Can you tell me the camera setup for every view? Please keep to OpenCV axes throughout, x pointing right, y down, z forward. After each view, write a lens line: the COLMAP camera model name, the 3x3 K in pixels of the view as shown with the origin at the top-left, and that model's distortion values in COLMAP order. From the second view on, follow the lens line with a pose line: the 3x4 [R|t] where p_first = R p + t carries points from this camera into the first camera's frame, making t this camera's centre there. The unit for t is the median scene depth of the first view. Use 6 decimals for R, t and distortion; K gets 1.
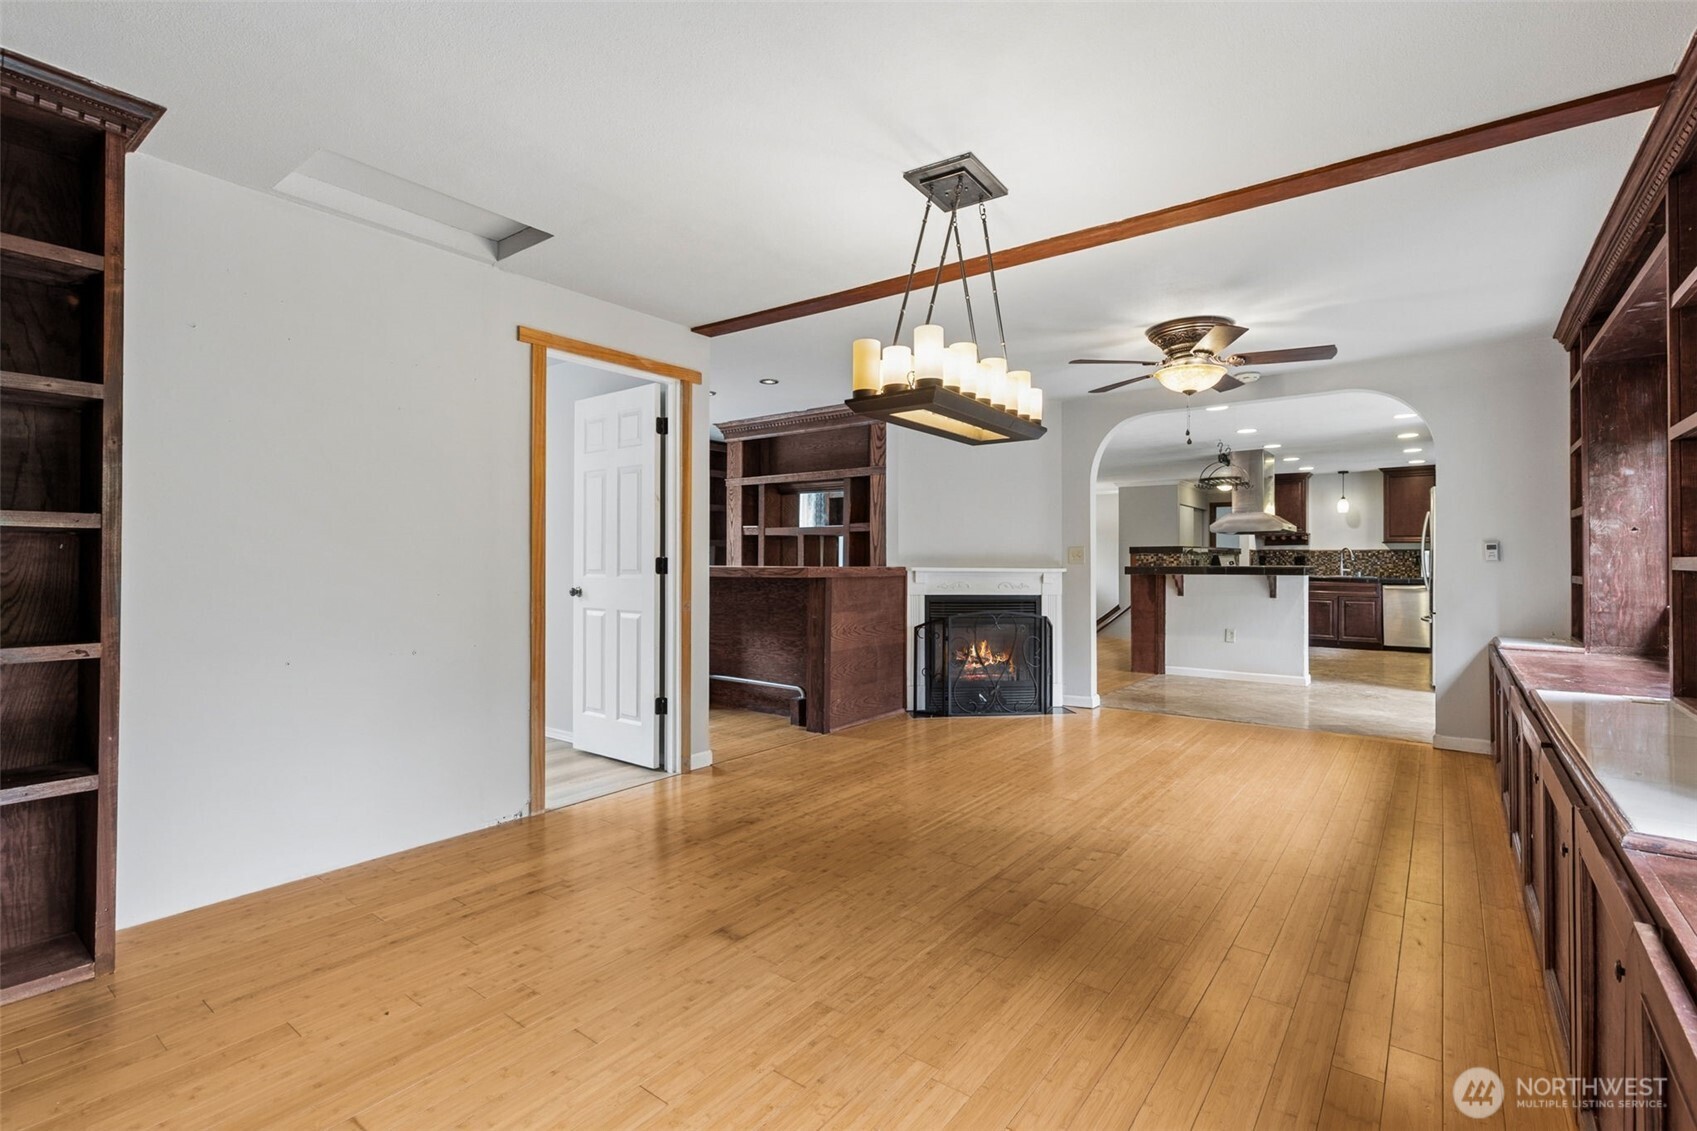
lens RADIAL K [[764.3, 0, 860.7], [0, 764.3, 553.5], [0, 0, 1]] dist [0.006079, -0.000379]
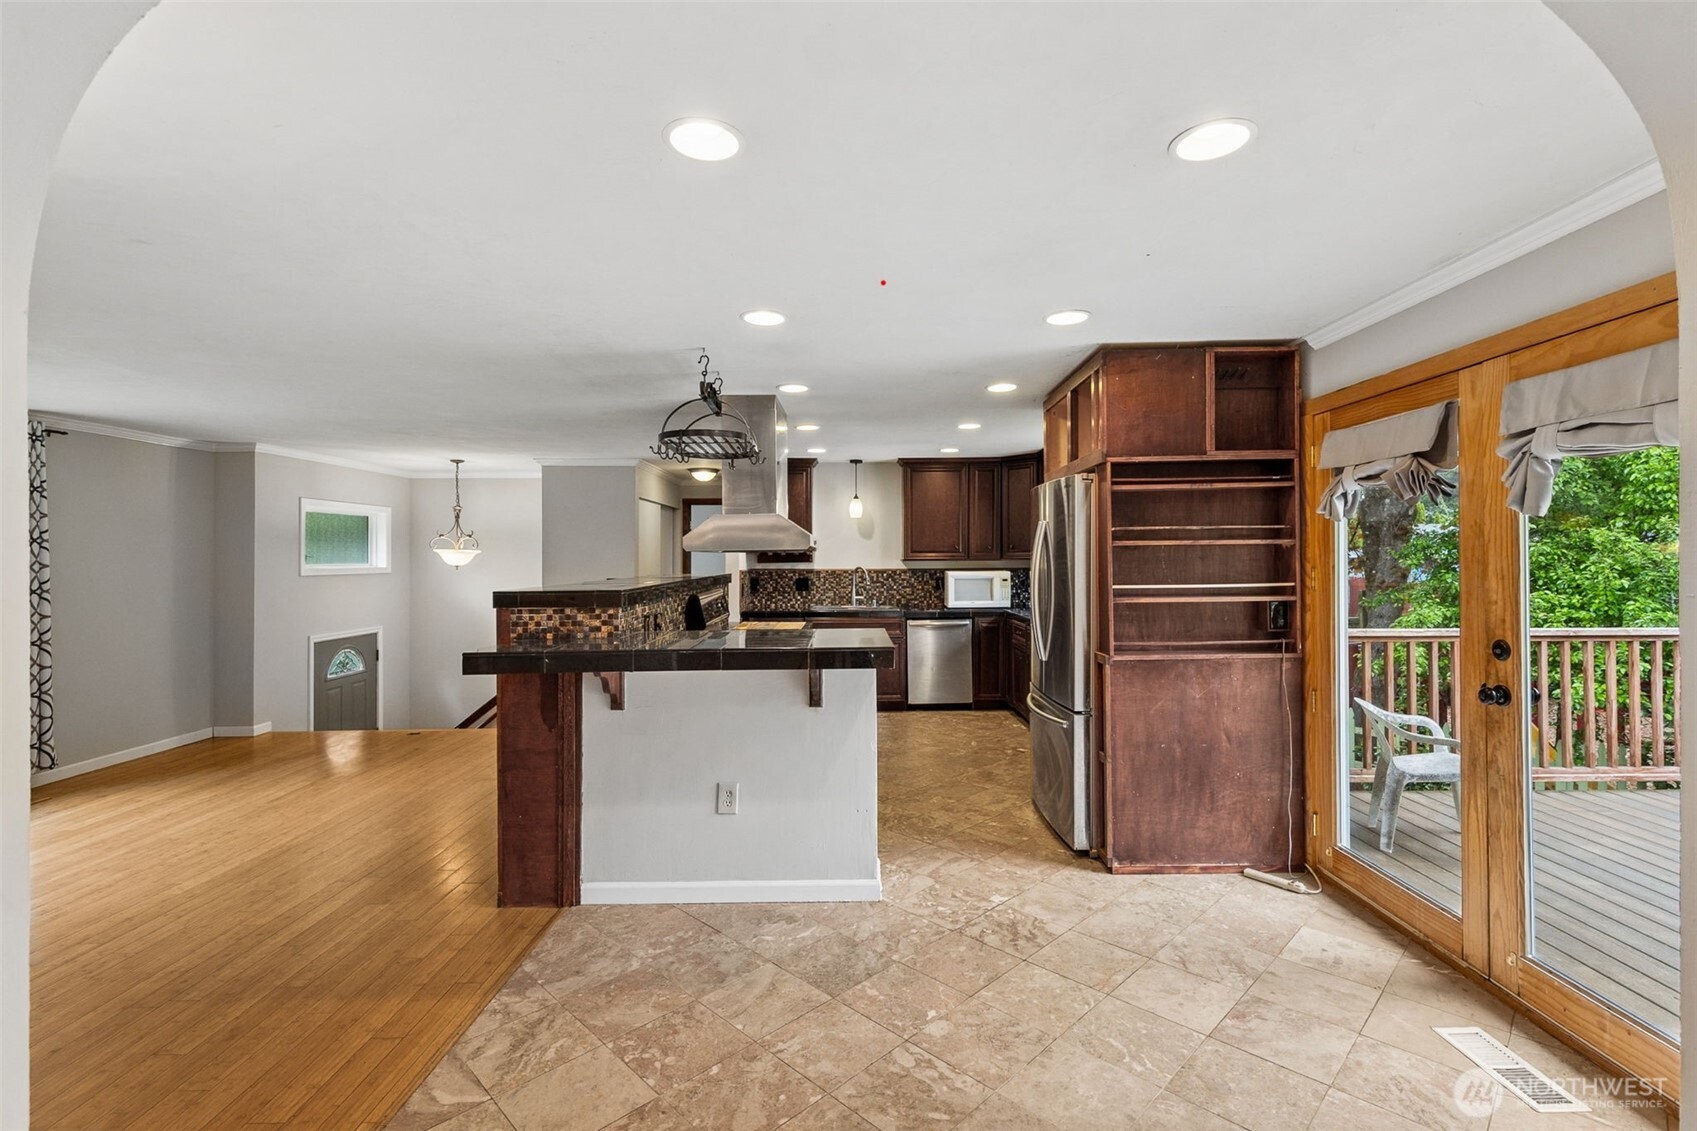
lens RADIAL K [[764.3, 0, 853.0], [0, 764.3, 557.8], [0, 0, 1]] dist [0.006079, -0.000379]
pose [[0.798155, -0.008066, 0.602398, 0.210501], [0.003763, 0.999958, 0.008404, -0.023290], [-0.602441, -0.004440, 0.798151, 0.459363]]
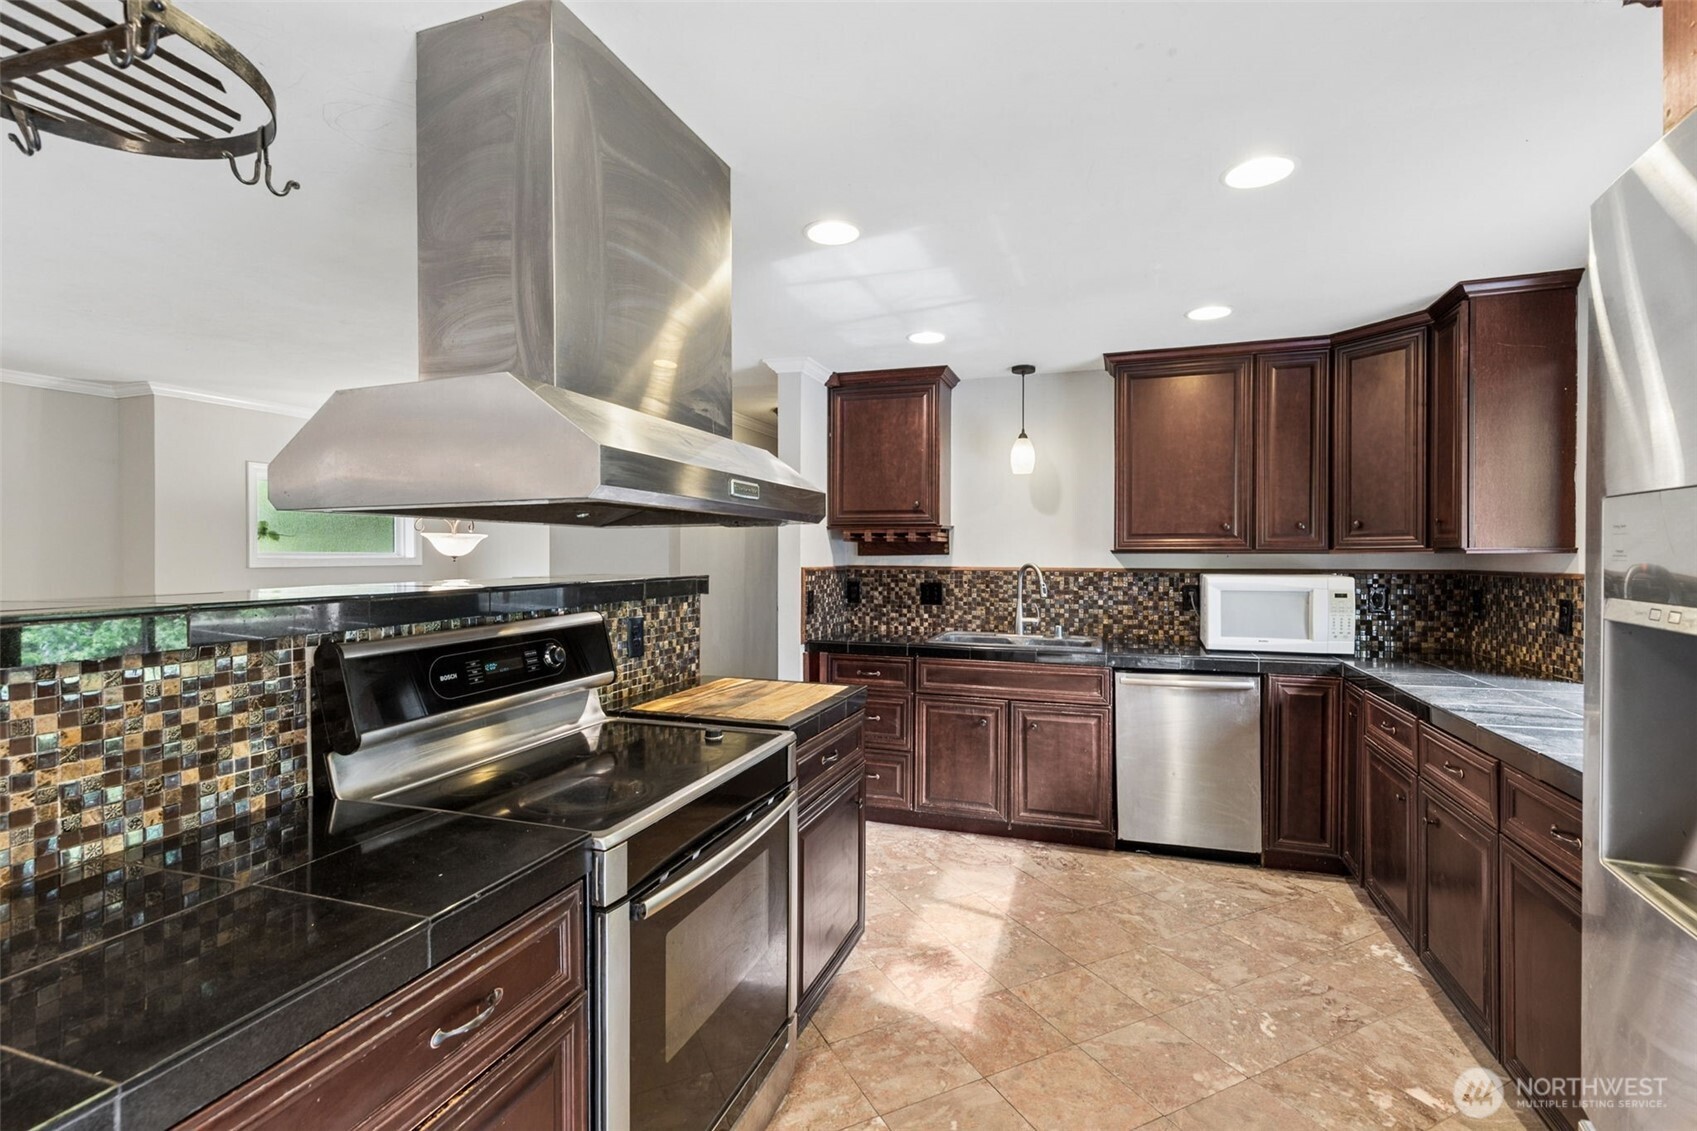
lens RADIAL K [[764.3, 0, 861.6], [0, 764.3, 554.1], [0, 0, 1]] dist [0.006079, -0.000379]
pose [[0.945472, -0.002163, 0.325696, 0.452486], [-0.000486, 0.999967, 0.008055, -0.016473], [-0.325703, -0.007774, 0.945440, 0.700647]]
